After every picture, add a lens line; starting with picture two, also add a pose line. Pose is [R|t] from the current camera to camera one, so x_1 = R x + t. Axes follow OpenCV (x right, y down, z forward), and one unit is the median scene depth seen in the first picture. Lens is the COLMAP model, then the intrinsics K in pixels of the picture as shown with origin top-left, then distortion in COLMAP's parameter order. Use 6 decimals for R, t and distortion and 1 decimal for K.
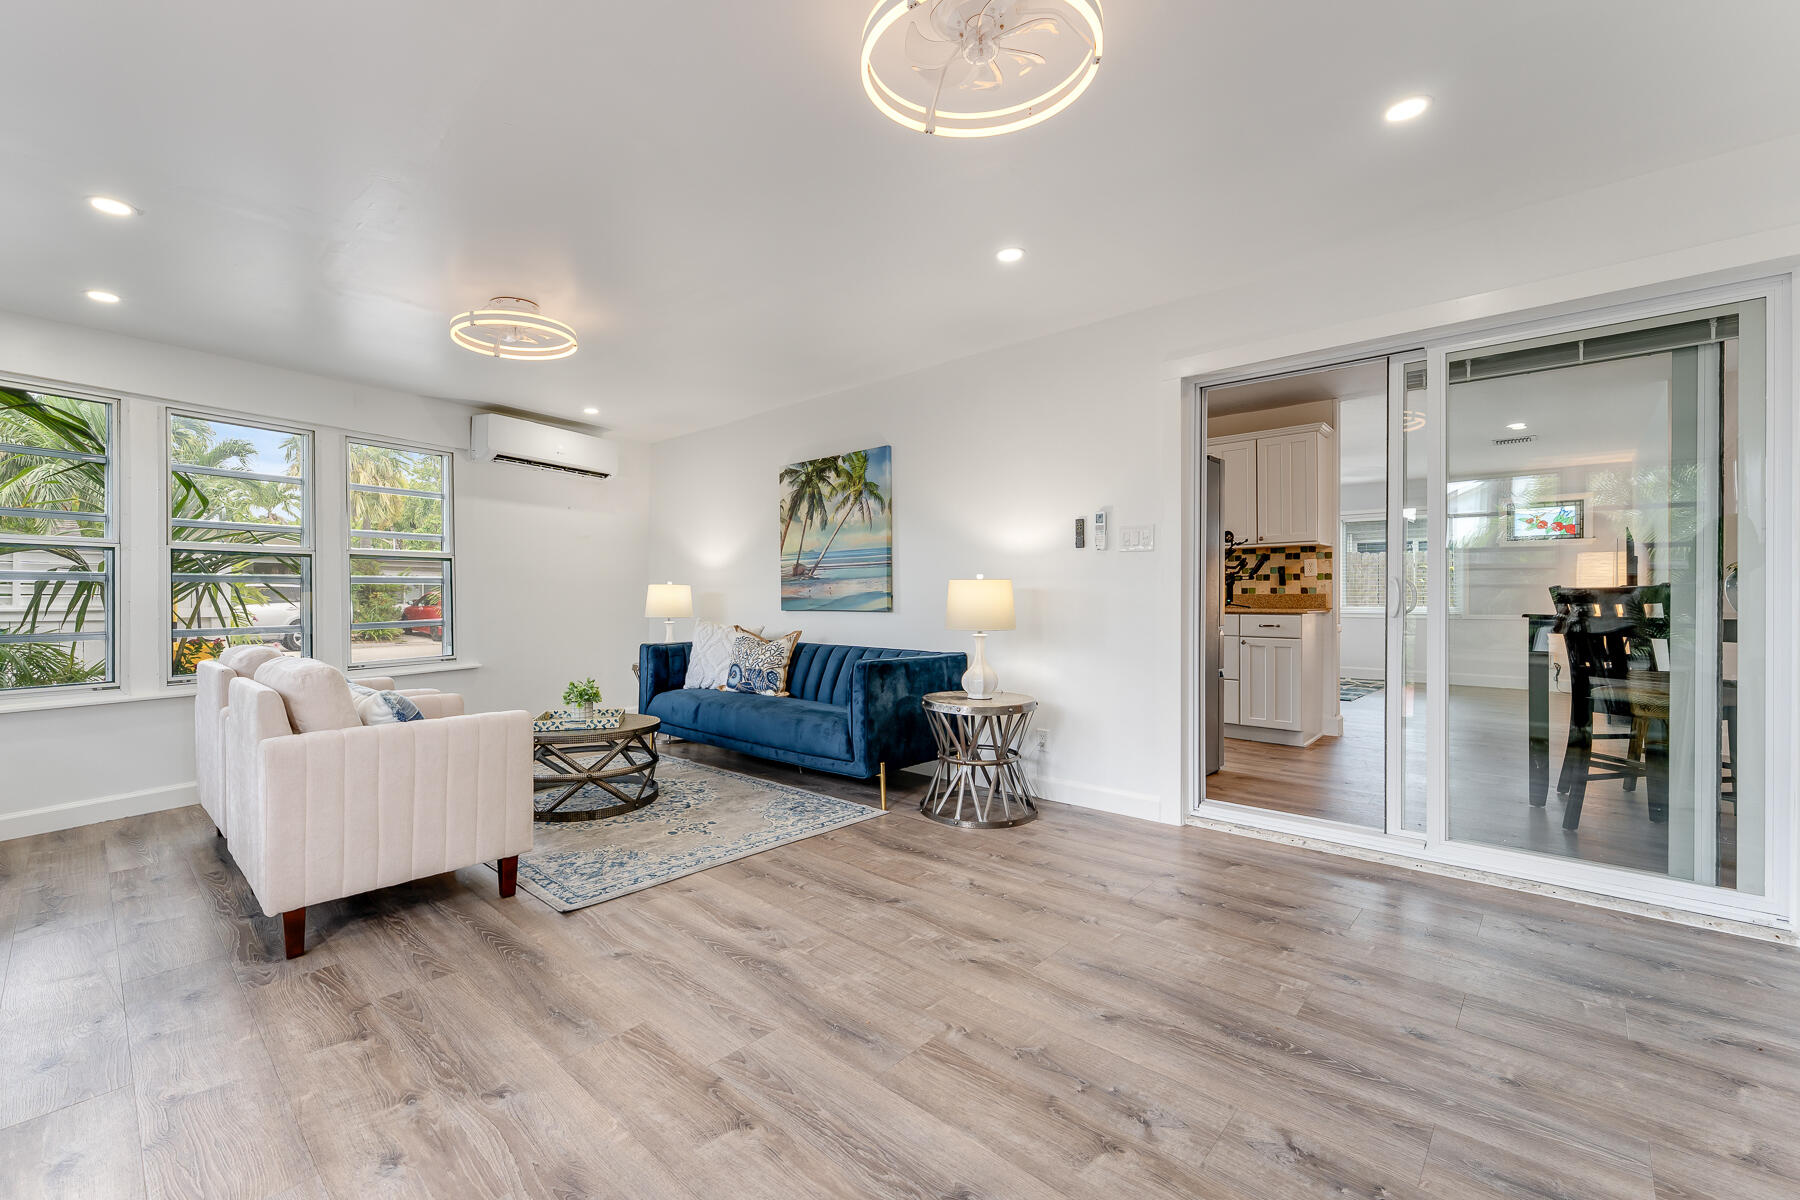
lens RADIAL K [[690.7, 0, 887.6], [0, 690.7, 593.4], [0, 0, 1]] dist [-0.000204, 0.000003]
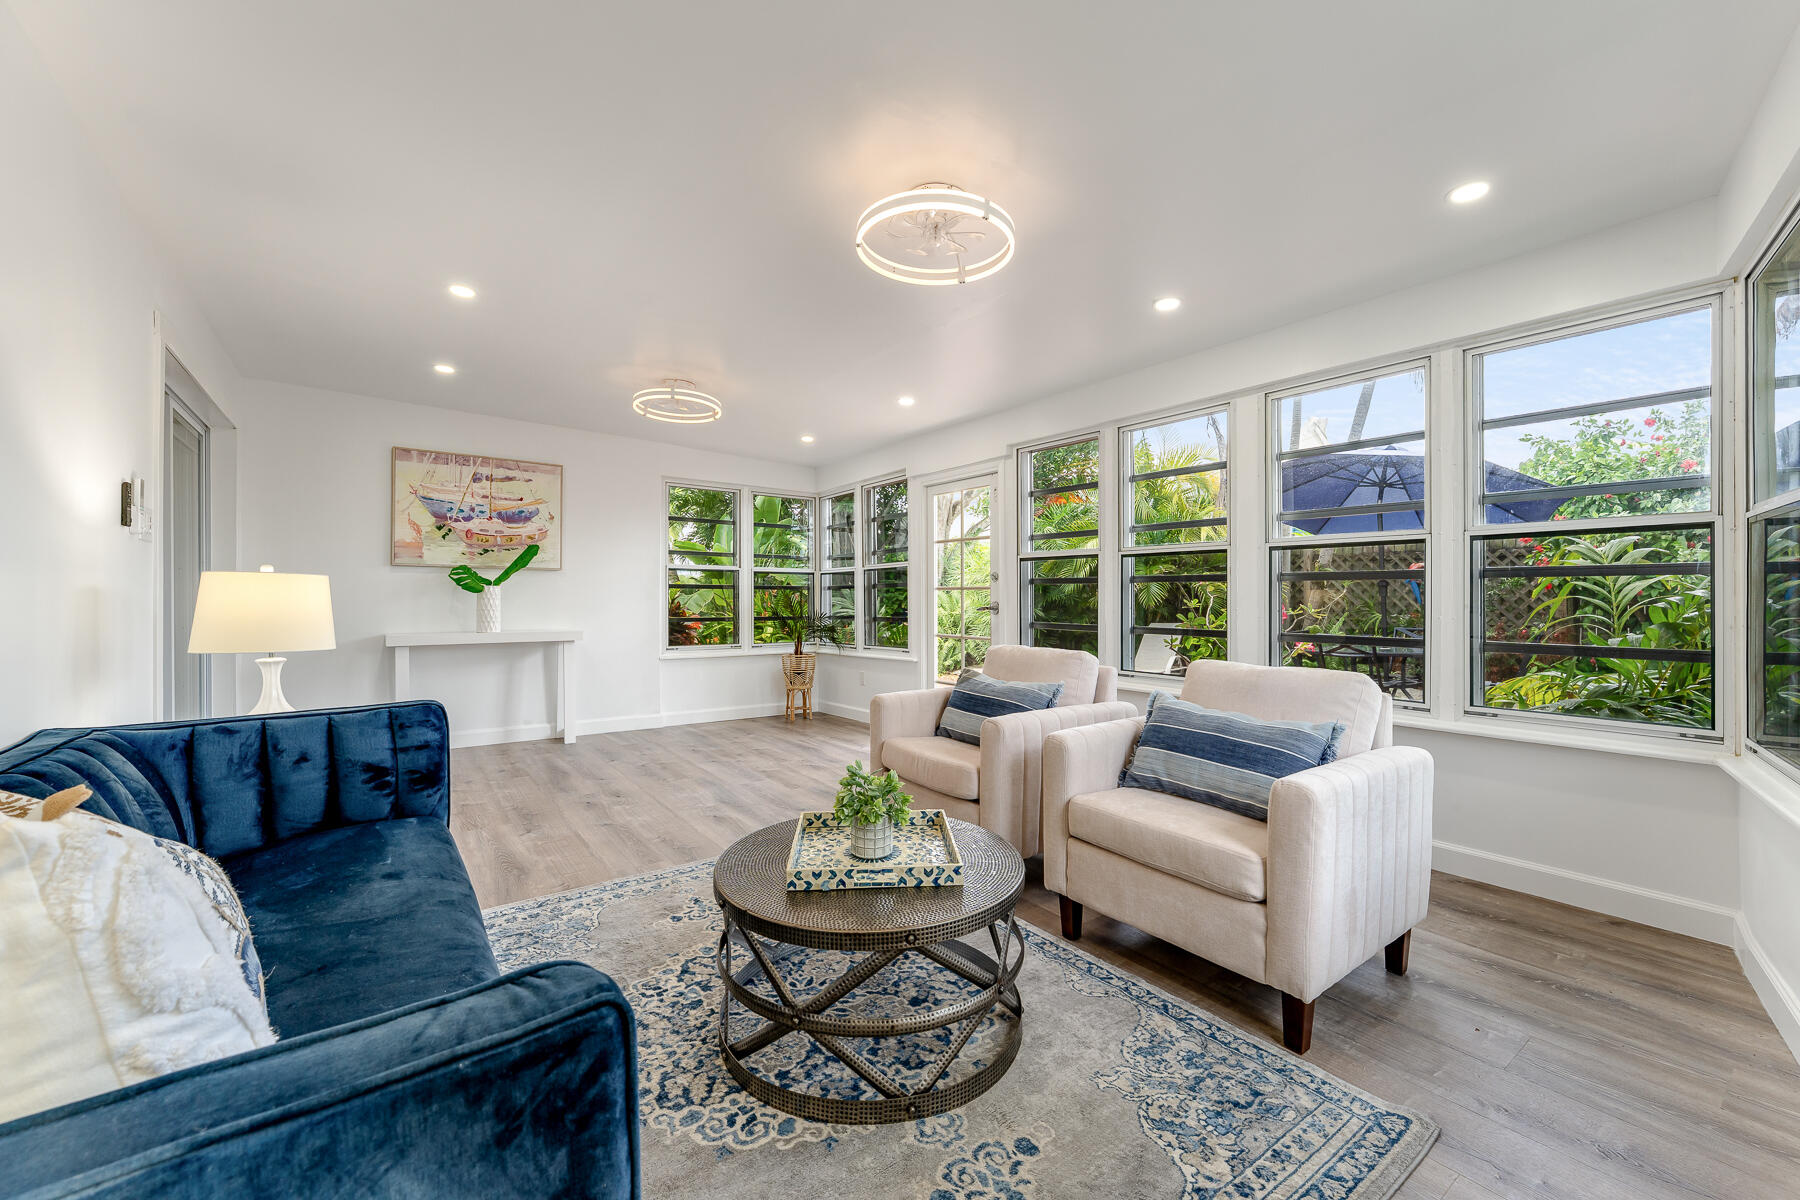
lens RADIAL K [[719.1, 0, 905.2], [0, 719.1, 593.3], [0, 0, 1]] dist [0.000505, 0.000013]
pose [[-0.971335, 0.006083, 0.237637, -0.975393], [0.008233, 0.999934, 0.008058, -0.004013], [-0.237572, 0.009784, -0.971321, 2.447686]]
